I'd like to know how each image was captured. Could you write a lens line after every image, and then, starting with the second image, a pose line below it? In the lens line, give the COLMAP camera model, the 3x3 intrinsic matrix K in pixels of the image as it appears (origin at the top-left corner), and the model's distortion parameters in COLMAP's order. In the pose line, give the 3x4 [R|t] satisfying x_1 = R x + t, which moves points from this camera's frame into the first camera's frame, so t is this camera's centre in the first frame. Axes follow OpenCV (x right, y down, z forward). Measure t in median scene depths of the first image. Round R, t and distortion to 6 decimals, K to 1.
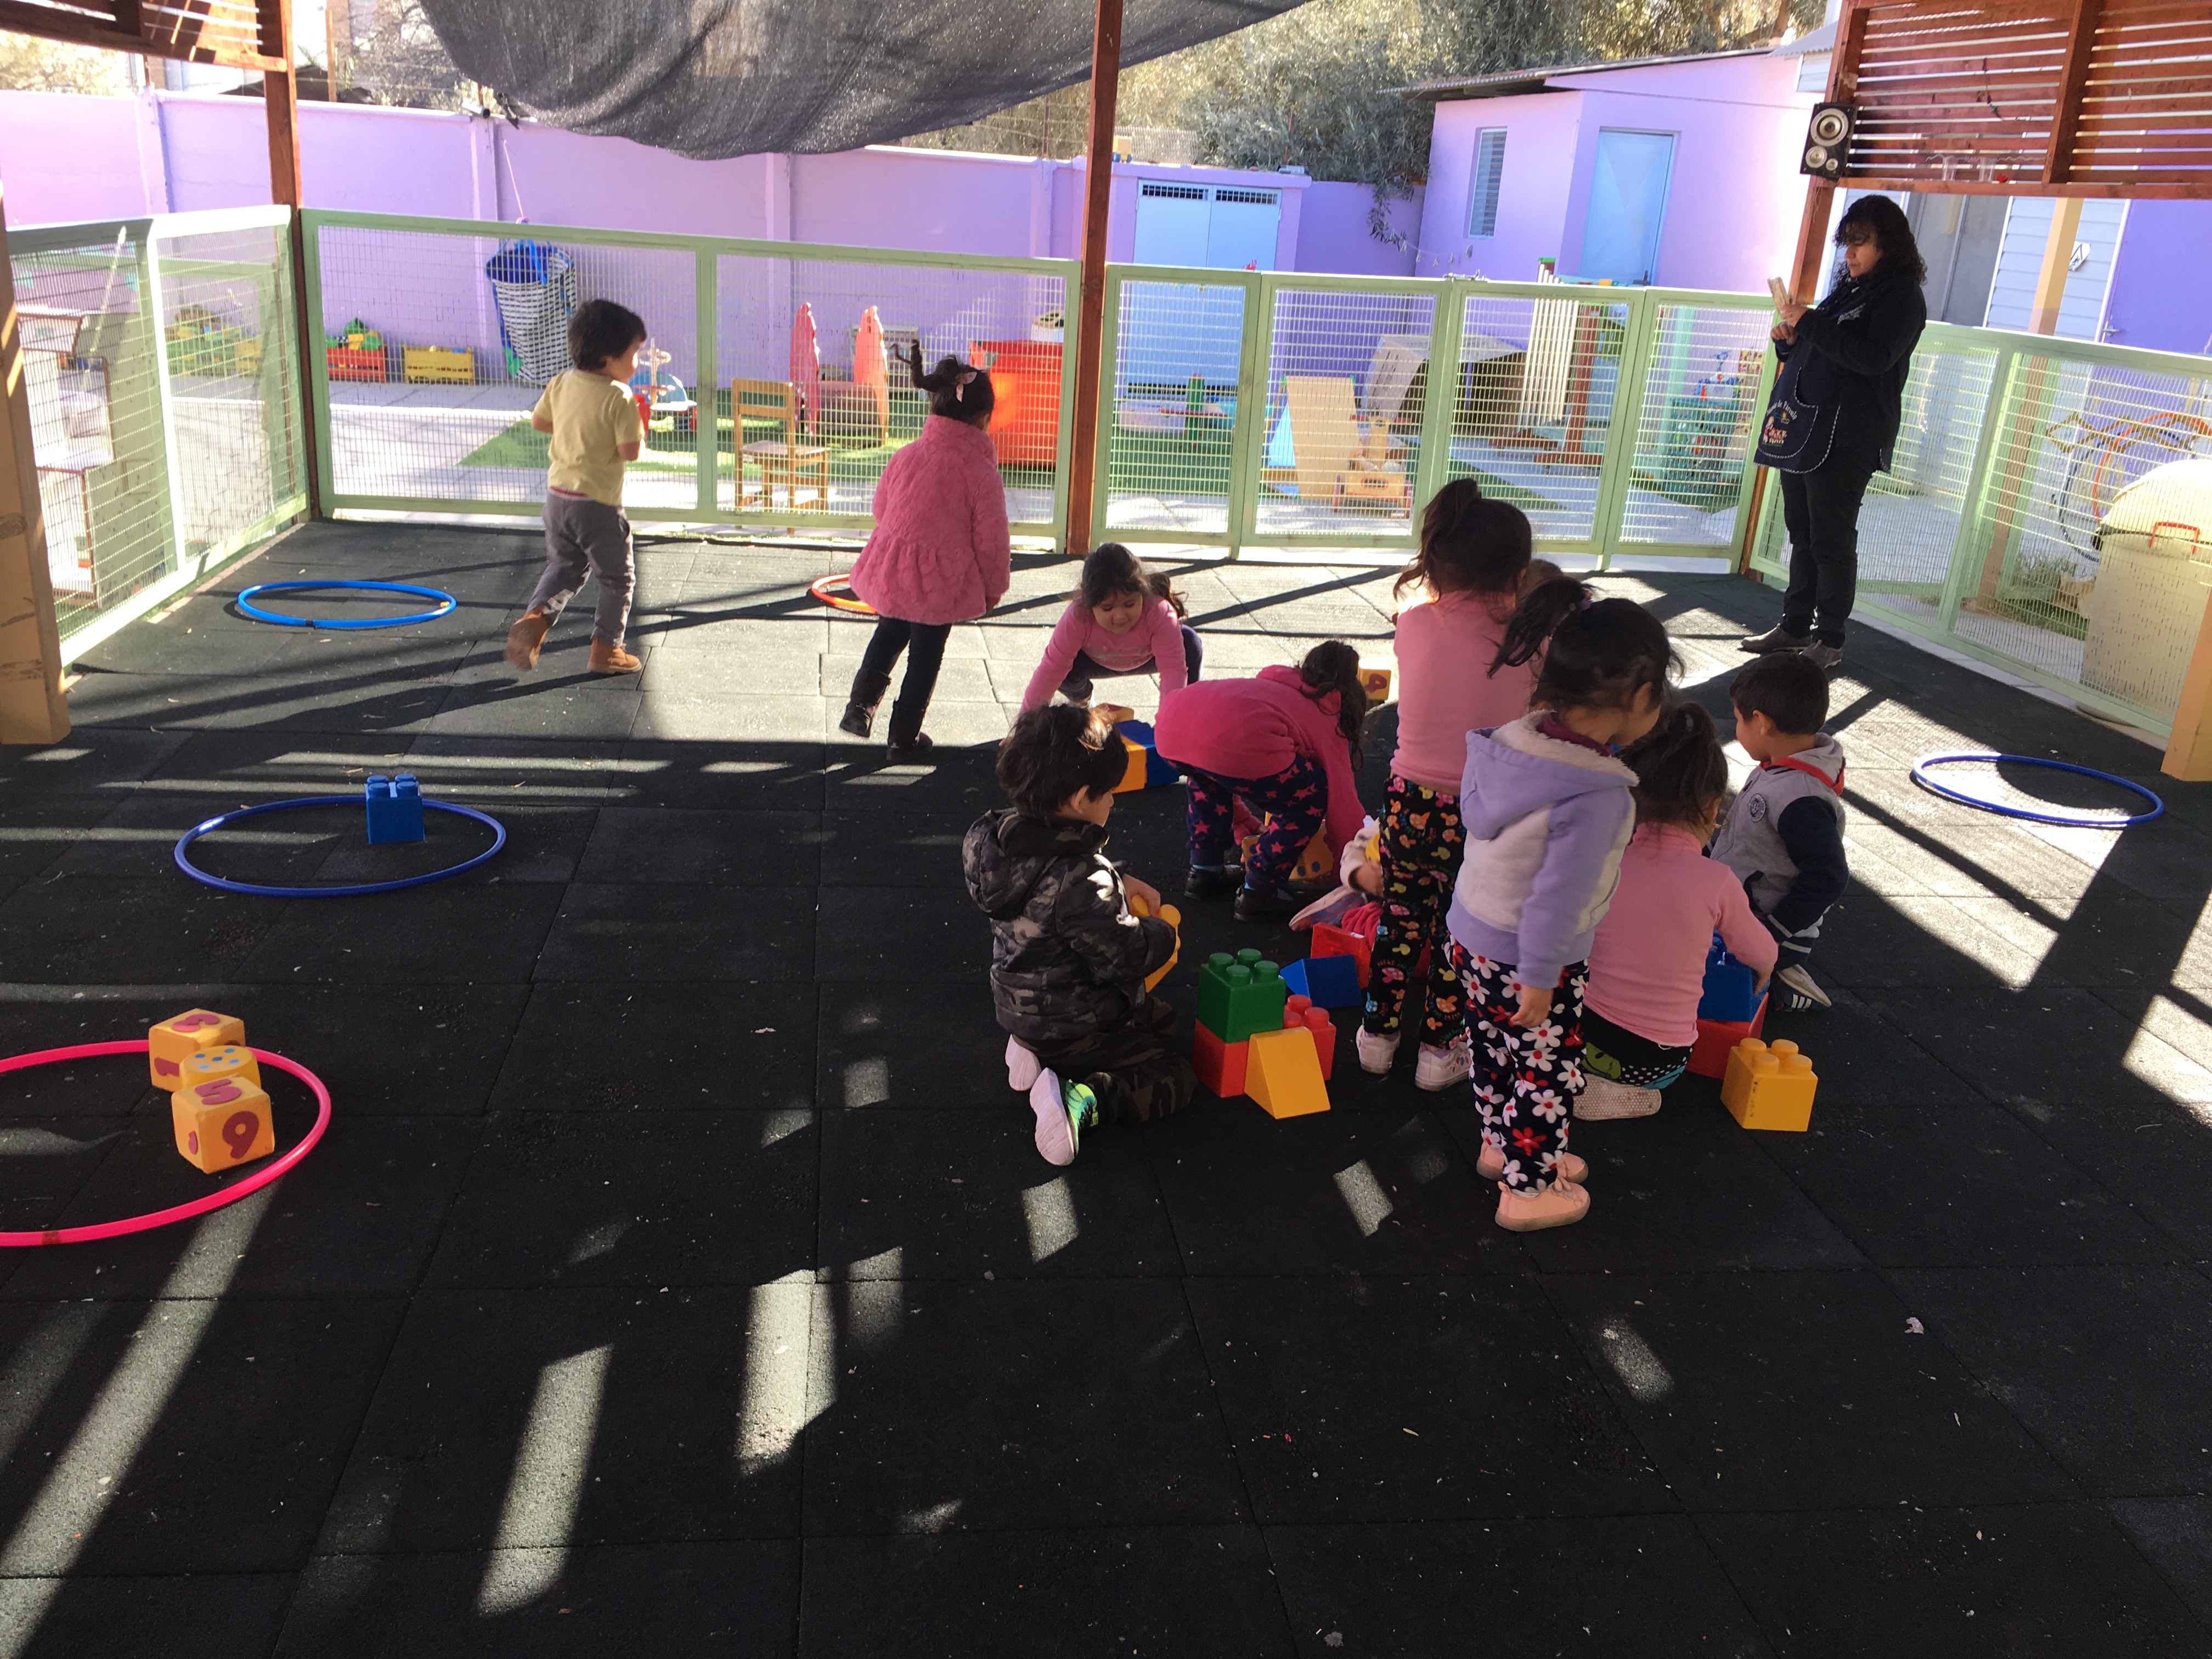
lens RADIAL K [[1902.3, 0, 1106.0], [0, 1902.3, 829.5], [0, 0, 1]] dist [0.091010, -0.121991]
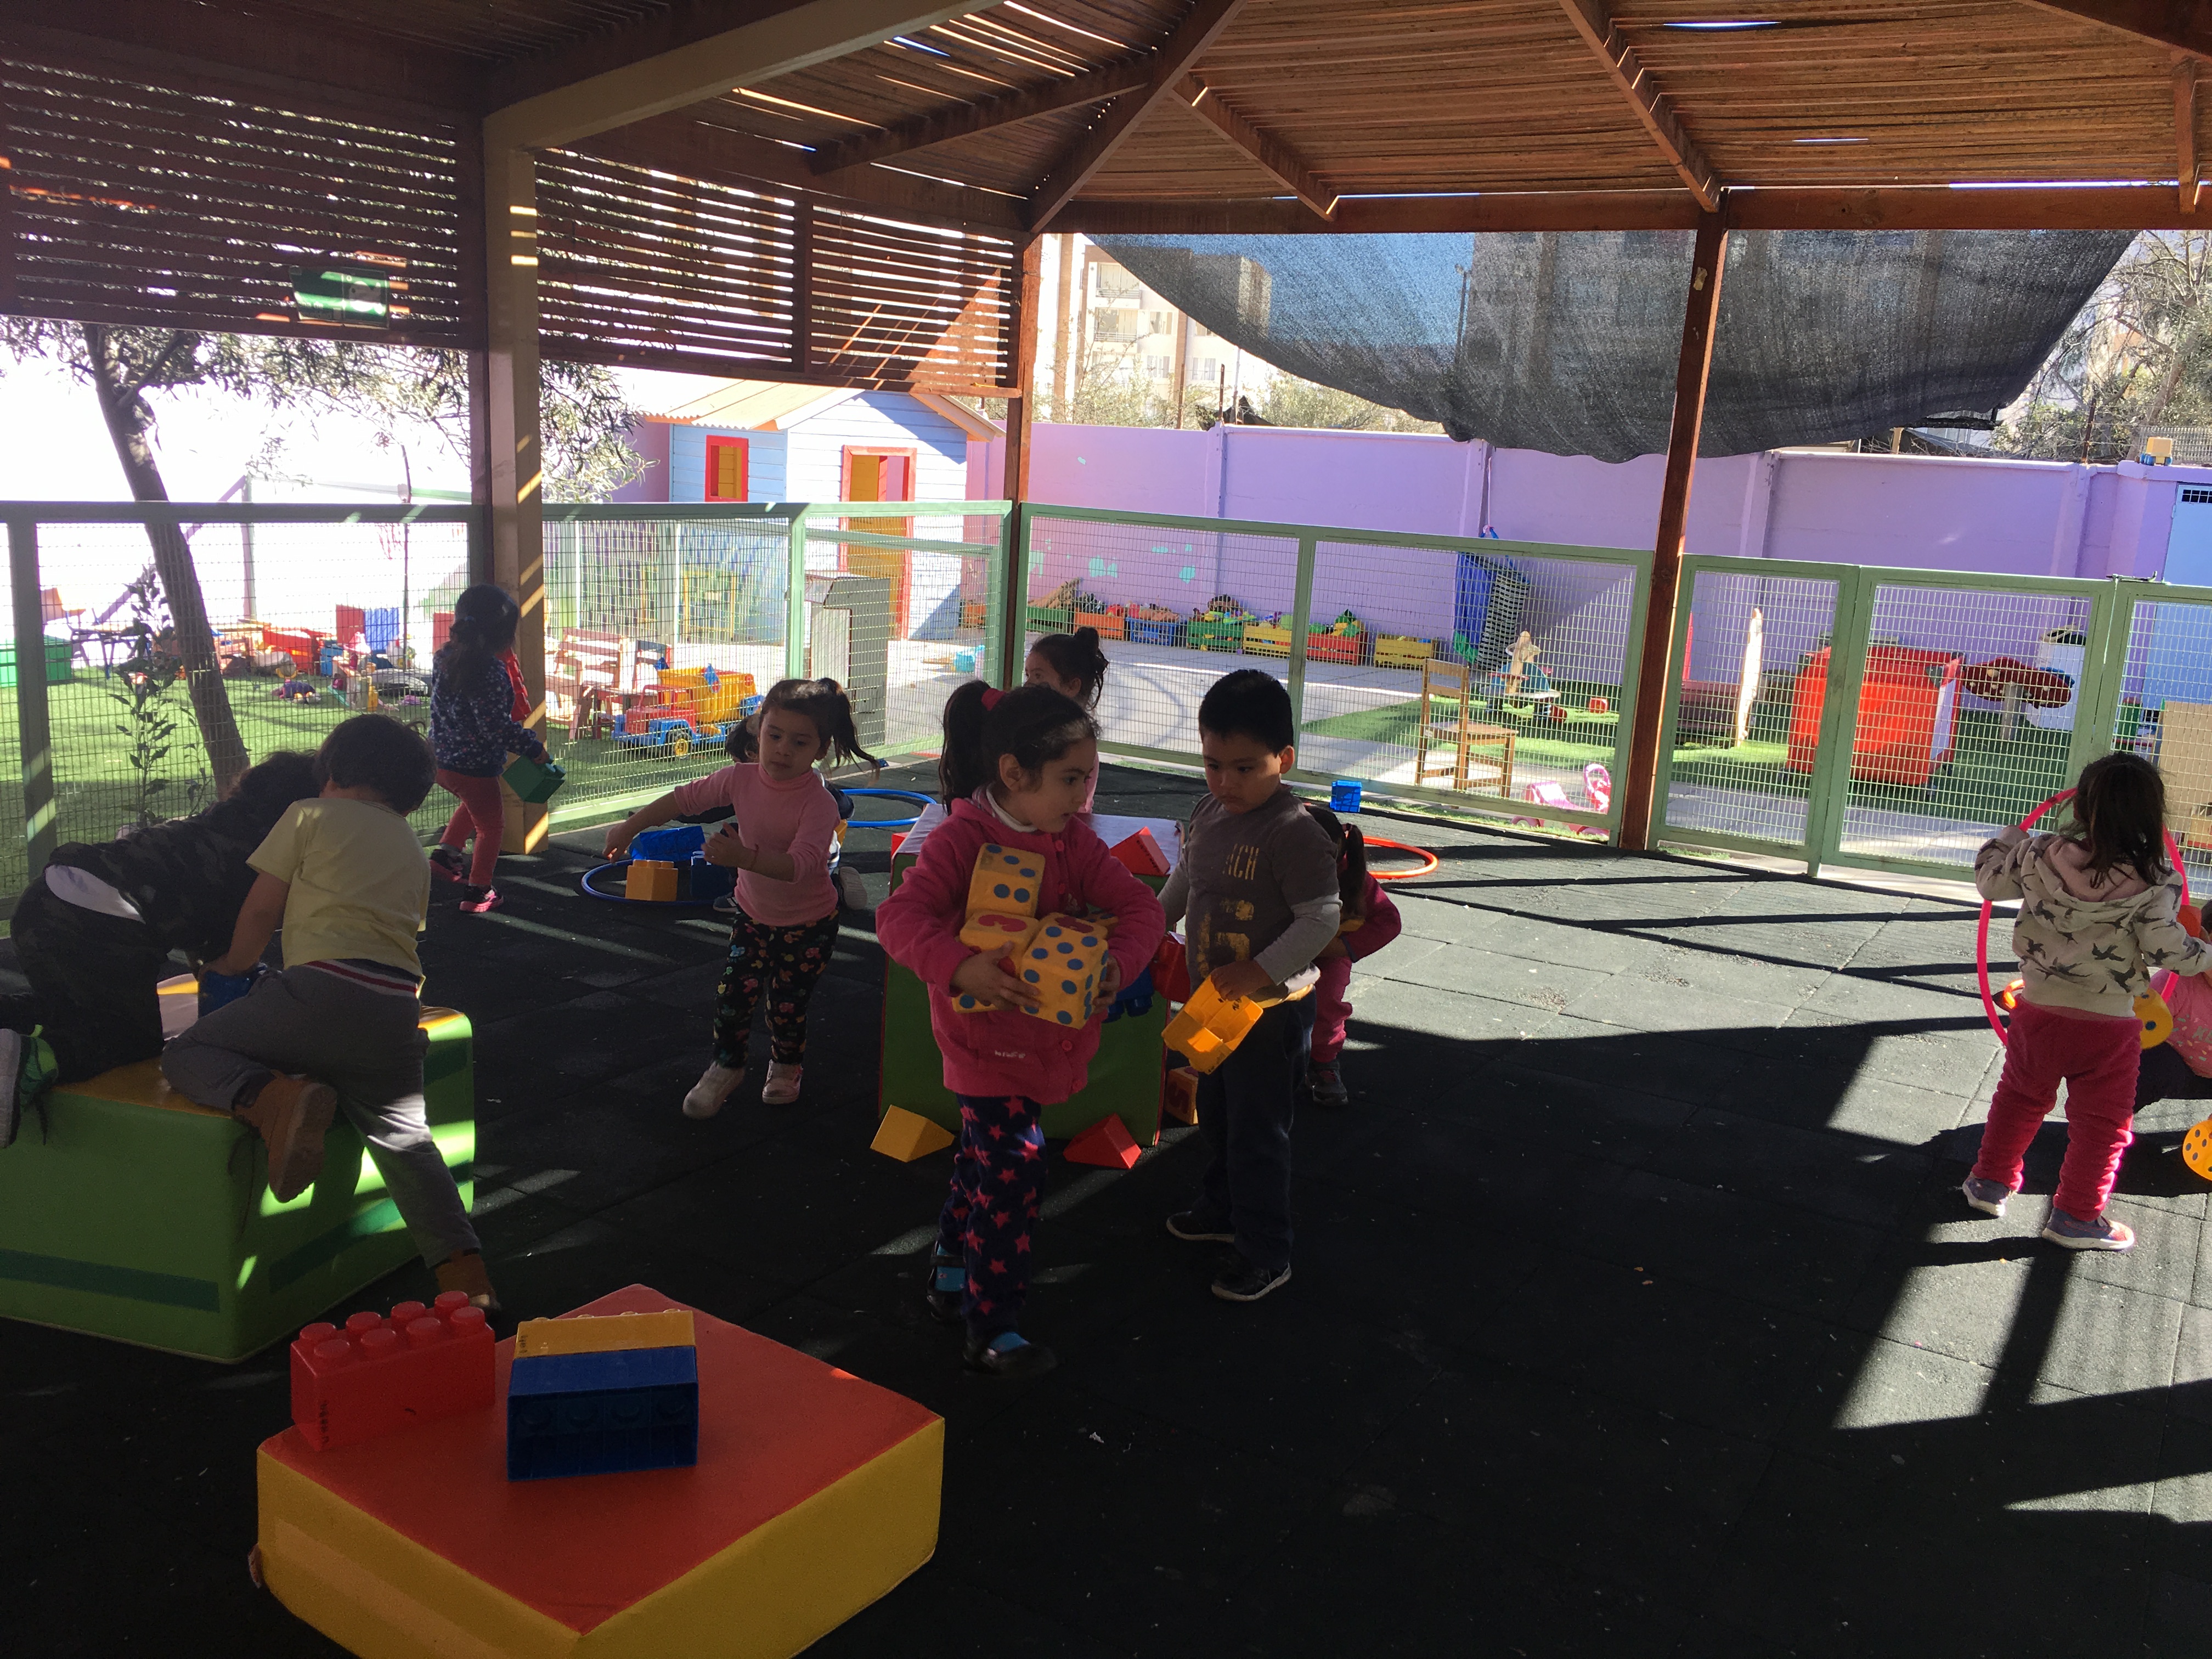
lens RADIAL K [[1898.3, 0, 1108.7], [0, 1898.3, 836.4], [0, 0, 1]] dist [0.088542, -0.113463]
pose [[0.758002, 0.111380, -0.642672, 0.414315], [-0.211541, 0.974032, -0.080695, -0.019986], [0.616995, 0.197119, 0.761880, 0.123908]]
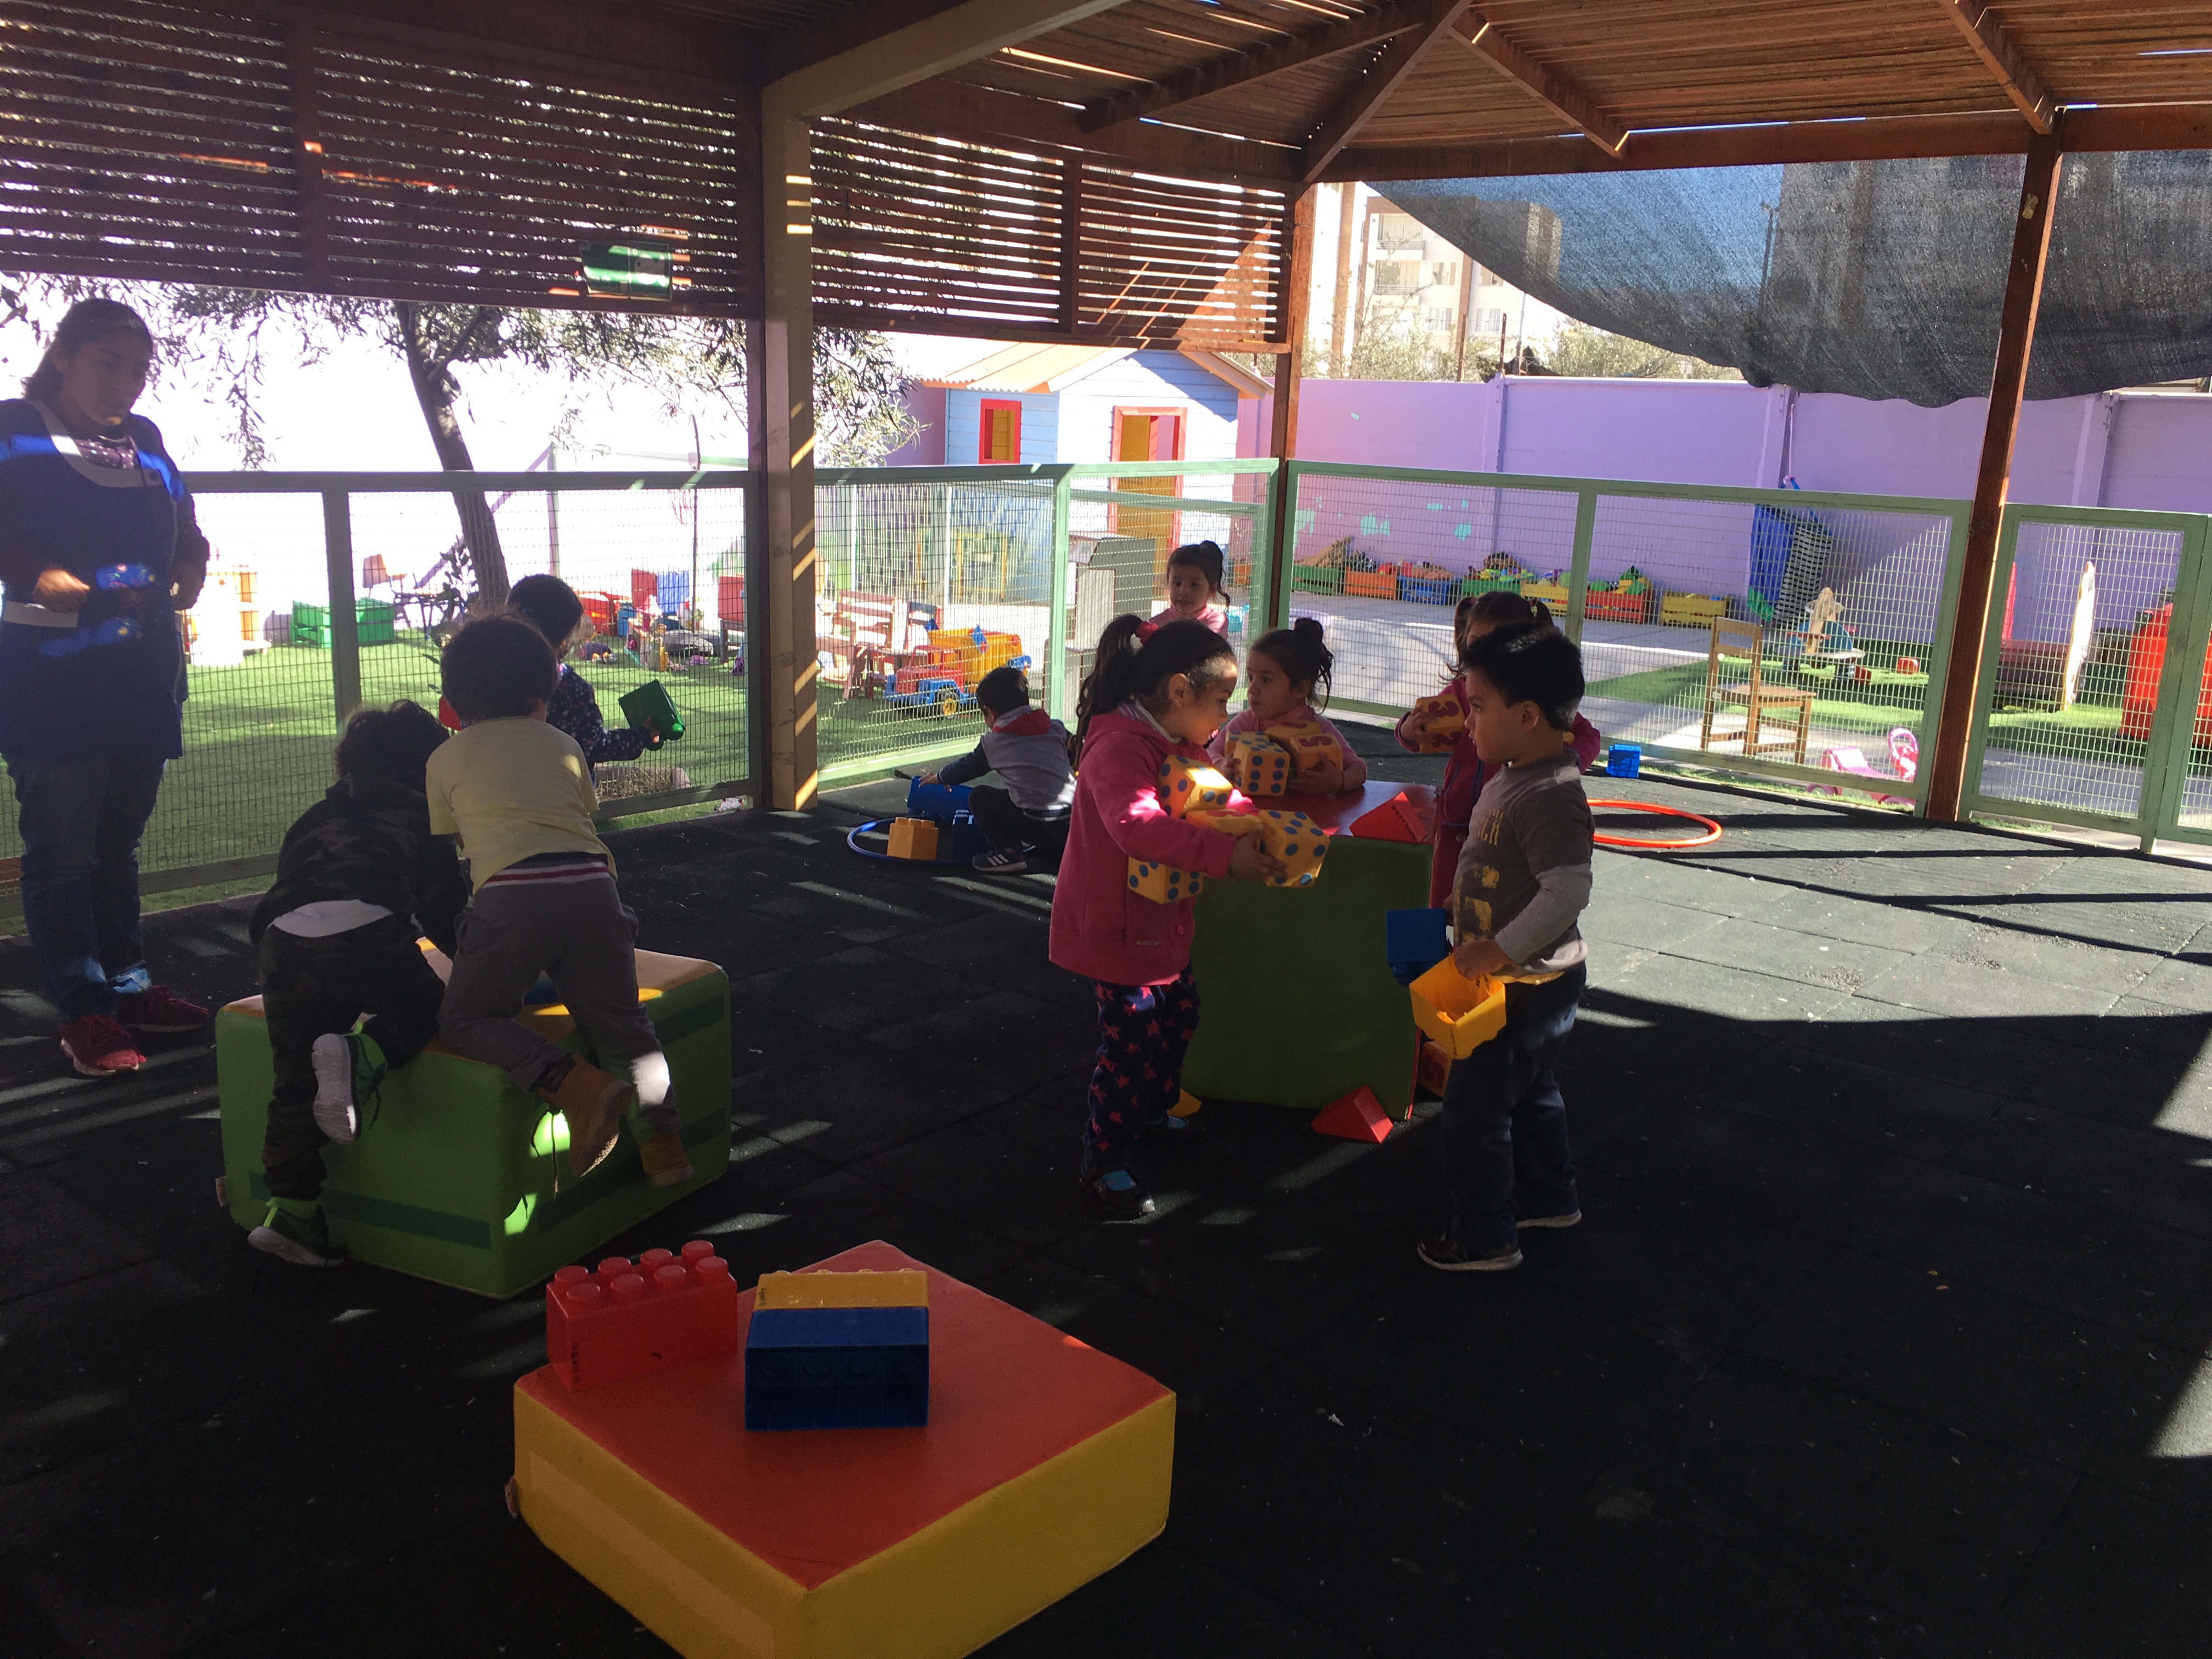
lens RADIAL K [[1881.7, 0, 1106.0], [0, 1881.7, 829.5], [0, 0, 1]] dist [0.094398, -0.120607]
pose [[0.653522, 0.134026, -0.744947, 0.409714], [-0.233229, 0.971967, -0.029736, -0.025198], [0.720079, 0.193176, 0.666460, 0.141592]]
